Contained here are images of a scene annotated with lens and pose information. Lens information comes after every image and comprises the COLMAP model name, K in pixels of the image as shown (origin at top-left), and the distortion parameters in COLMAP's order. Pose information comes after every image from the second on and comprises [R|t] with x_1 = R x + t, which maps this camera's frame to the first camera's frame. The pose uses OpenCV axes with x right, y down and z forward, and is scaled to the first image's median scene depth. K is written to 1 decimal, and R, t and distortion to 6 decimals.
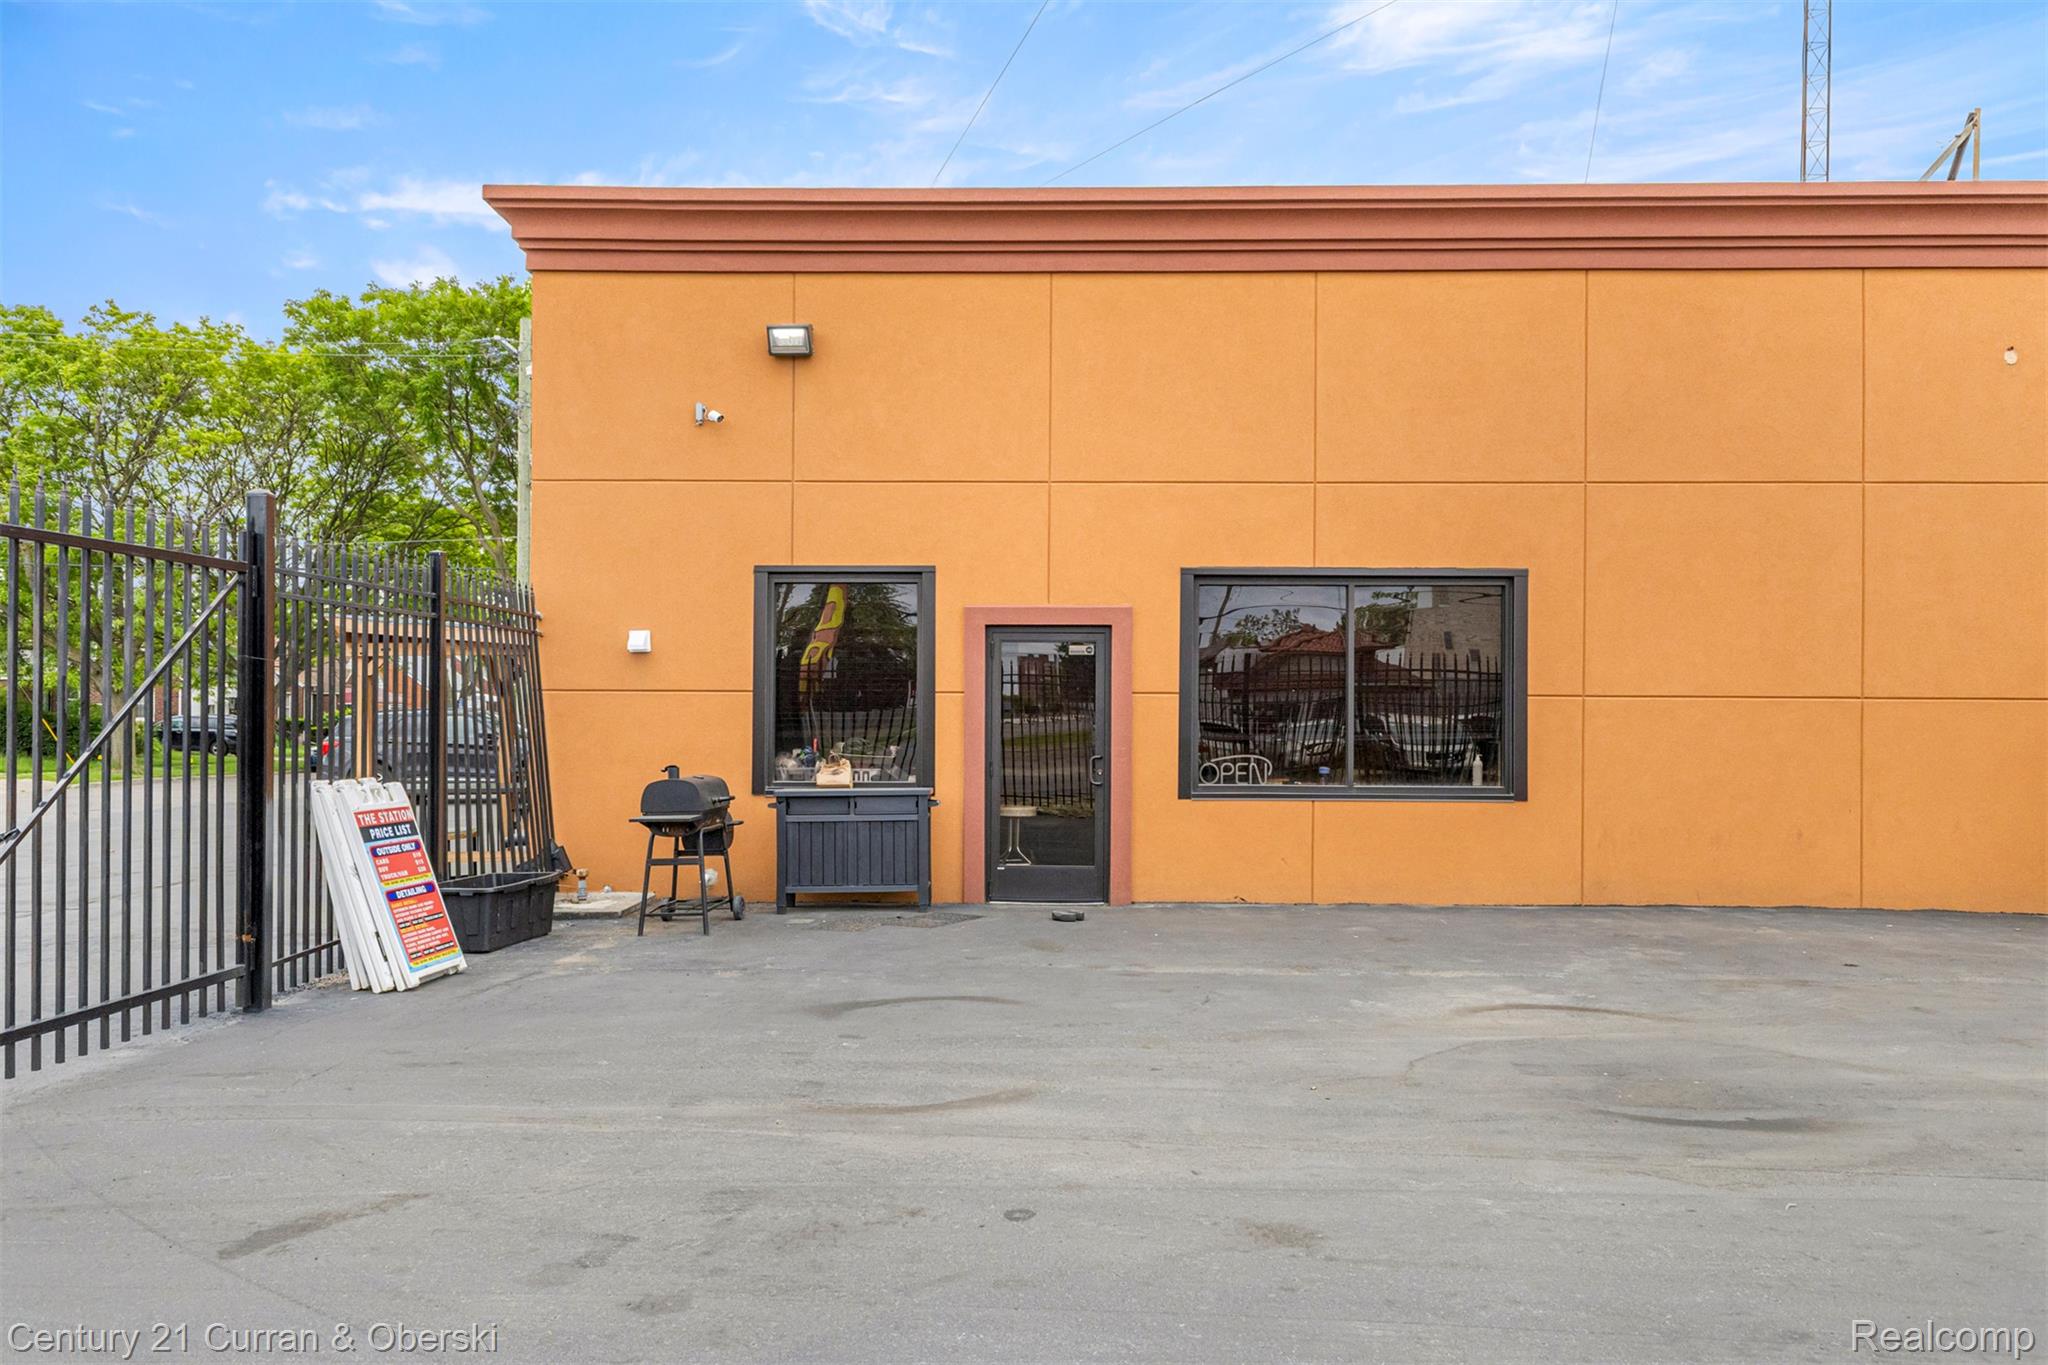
lens RADIAL K [[1442.8, 0, 1024.0], [0, 1442.8, 682.5], [0, 0, 1]] dist [0.001427, -0.001056]
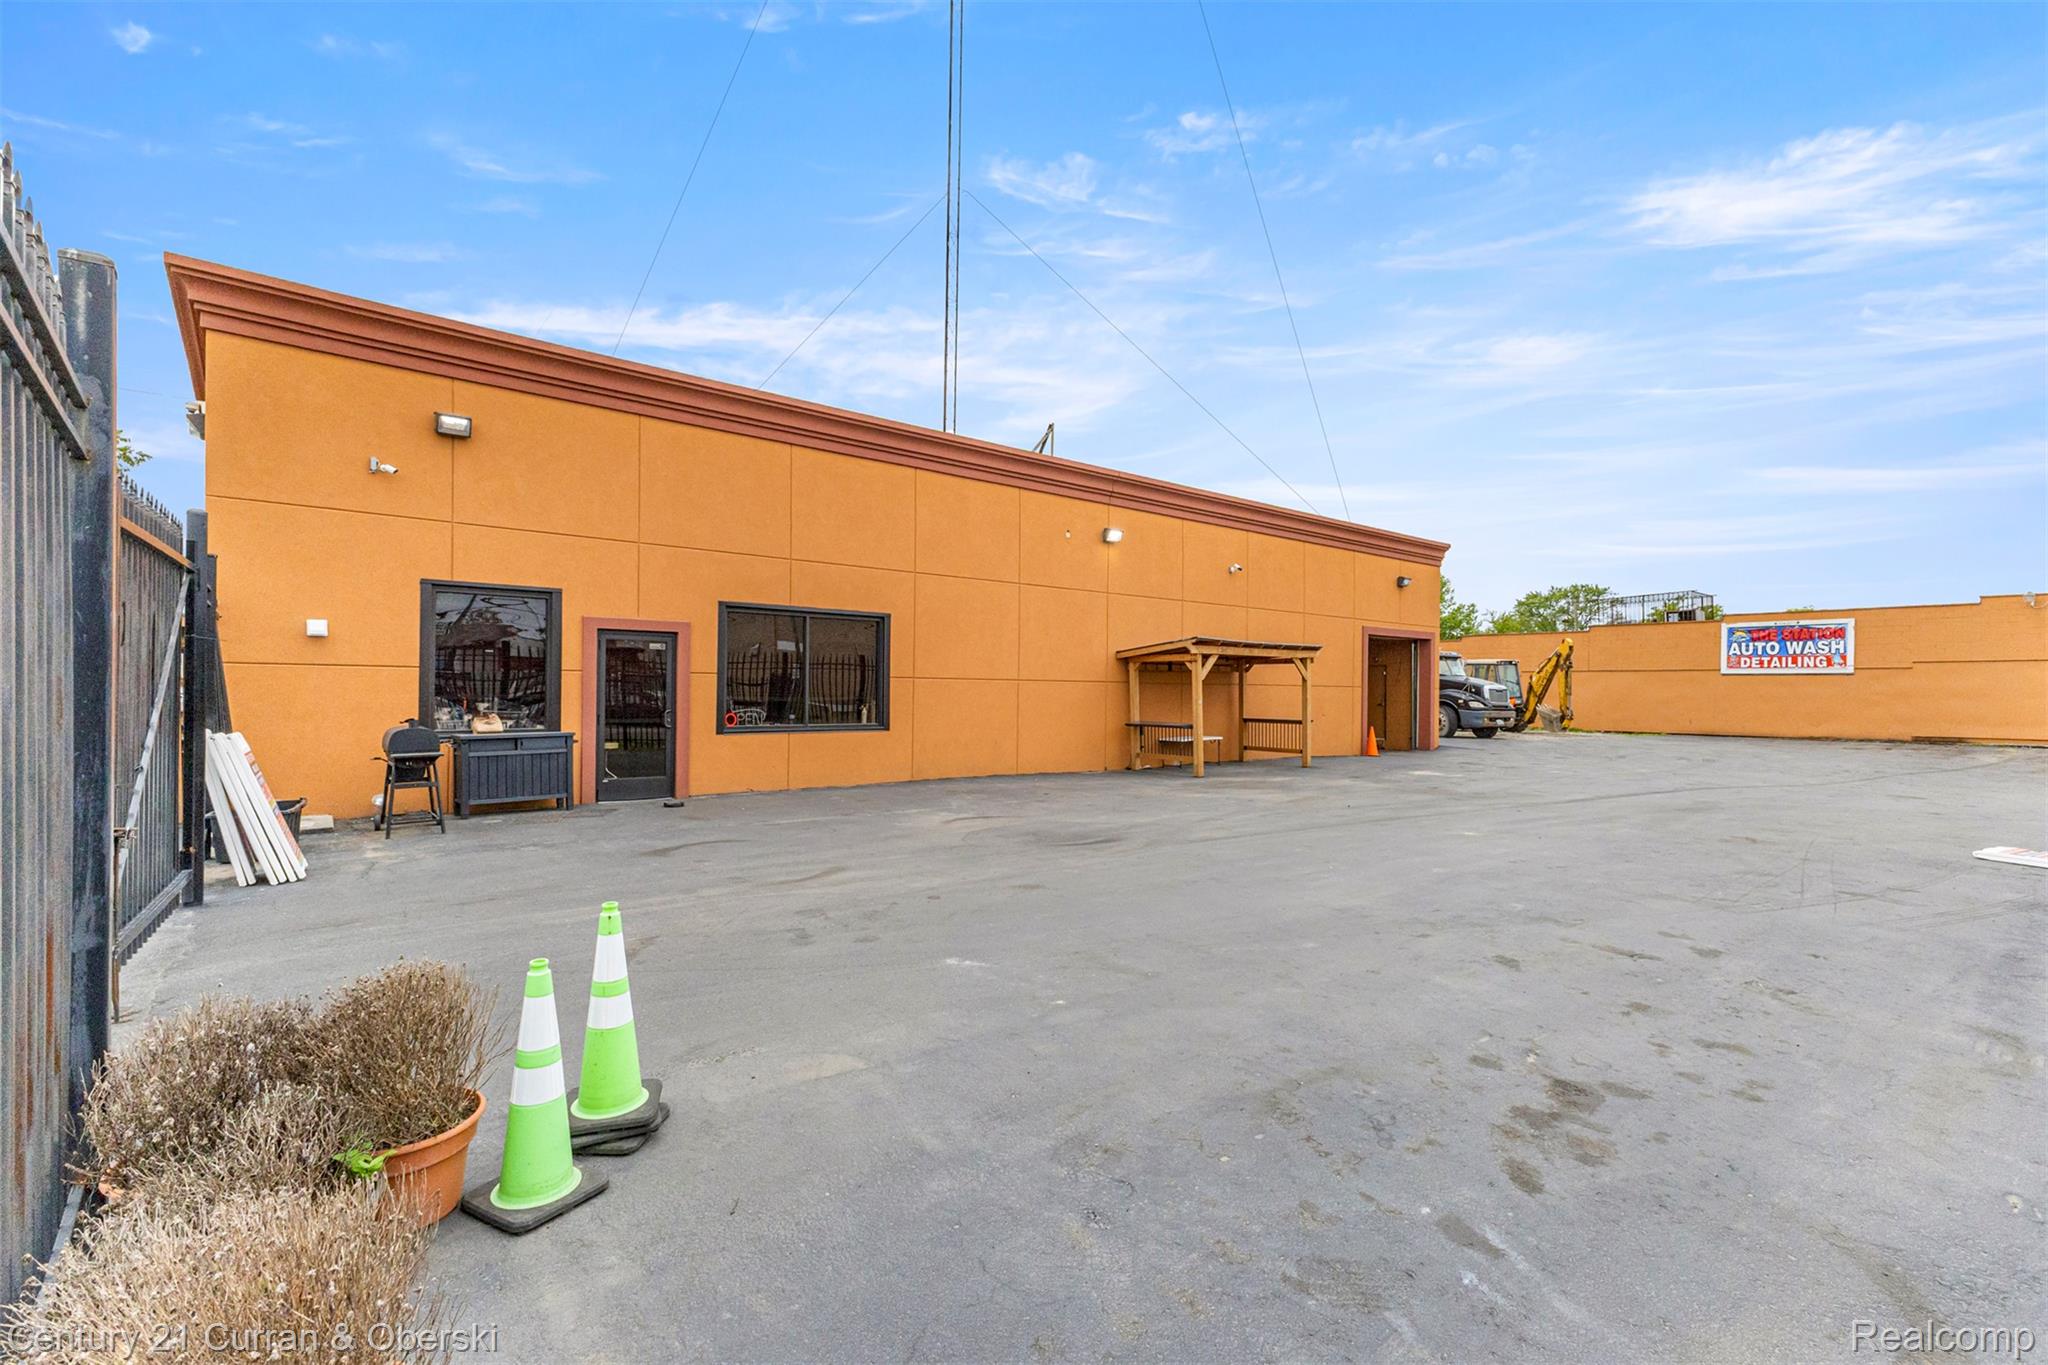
lens RADIAL K [[882.4, 0, 1023.8], [0, 882.4, 677.4], [0, 0, 1]] dist [0.004326, 0.000401]
pose [[0.764856, 0.012140, 0.644087, -0.293433], [-0.011587, 0.999920, -0.005089, 0.013461], [-0.644097, -0.003571, 0.764935, -0.046539]]
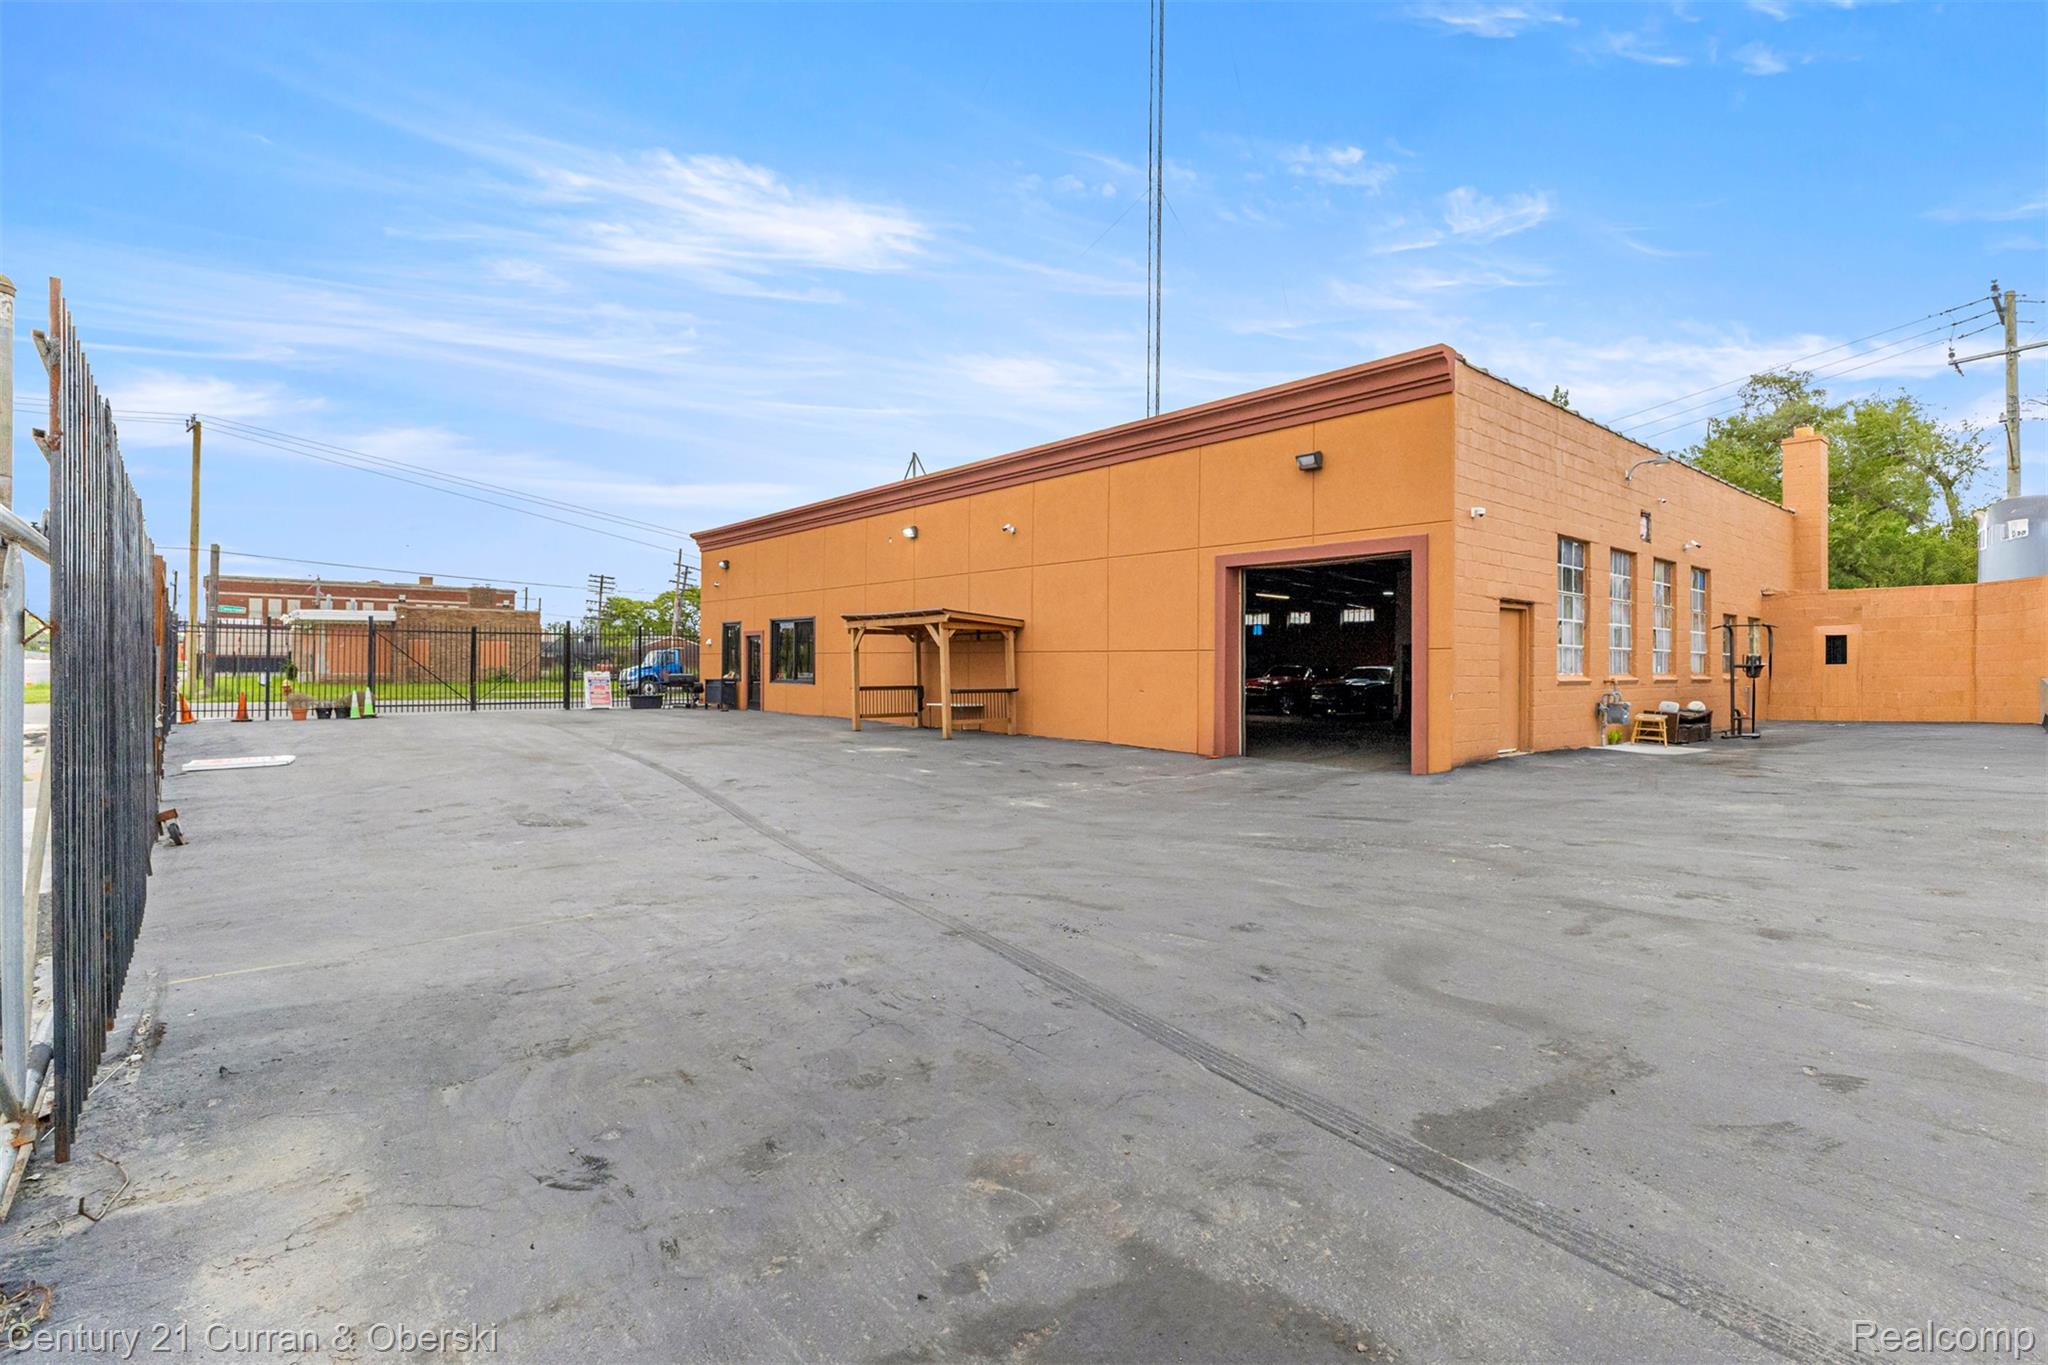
lens RADIAL K [[979.2, 0, 1024.0], [0, 979.2, 682.5], [0, 0, 1]] dist [-0.001395, -0.000011]
pose [[0.673283, 0.012671, -0.739276, 2.333902], [-0.000333, 0.999858, 0.016834, 0.037749], [0.739384, -0.011088, 0.673192, -0.185927]]
